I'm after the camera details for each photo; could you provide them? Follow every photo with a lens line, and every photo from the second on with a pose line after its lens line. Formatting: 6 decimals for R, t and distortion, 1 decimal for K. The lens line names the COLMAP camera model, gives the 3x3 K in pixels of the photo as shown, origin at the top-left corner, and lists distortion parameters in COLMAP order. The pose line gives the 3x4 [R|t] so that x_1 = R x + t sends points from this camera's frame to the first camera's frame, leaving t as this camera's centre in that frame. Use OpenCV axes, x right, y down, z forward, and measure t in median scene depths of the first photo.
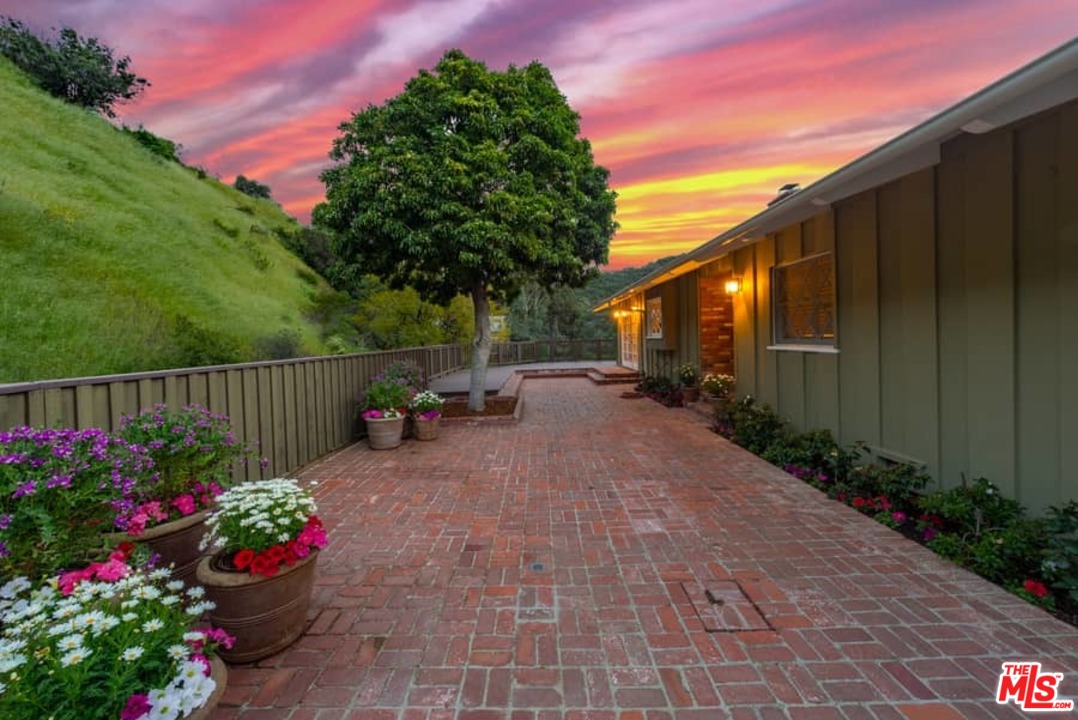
lens RADIAL K [[419.1, 0, 532.8], [0, 419.1, 349.2], [0, 0, 1]] dist [0.032250, -0.012159]
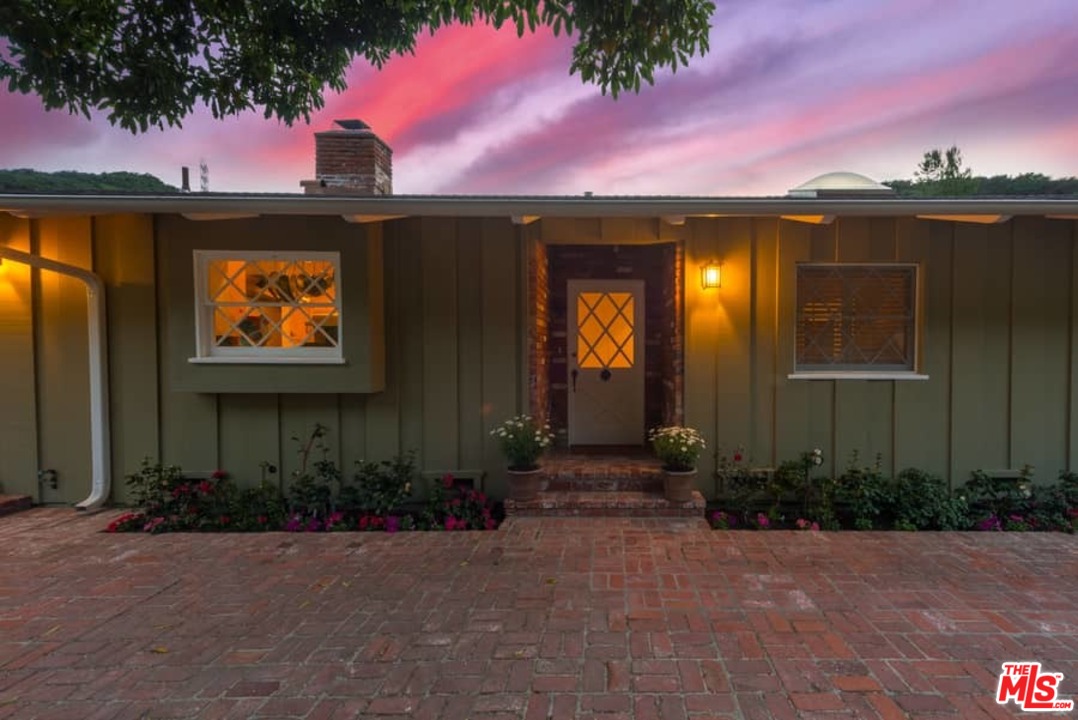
lens RADIAL K [[461.9, 0, 608.9], [0, 461.9, 364.5], [0, 0, 1]] dist [0.007577, -0.000226]
pose [[-0.024610, 0.002639, 0.999694, -0.099438], [0.025058, 0.999684, -0.002023, -0.014469], [-0.999383, 0.025000, -0.024668, 0.646790]]
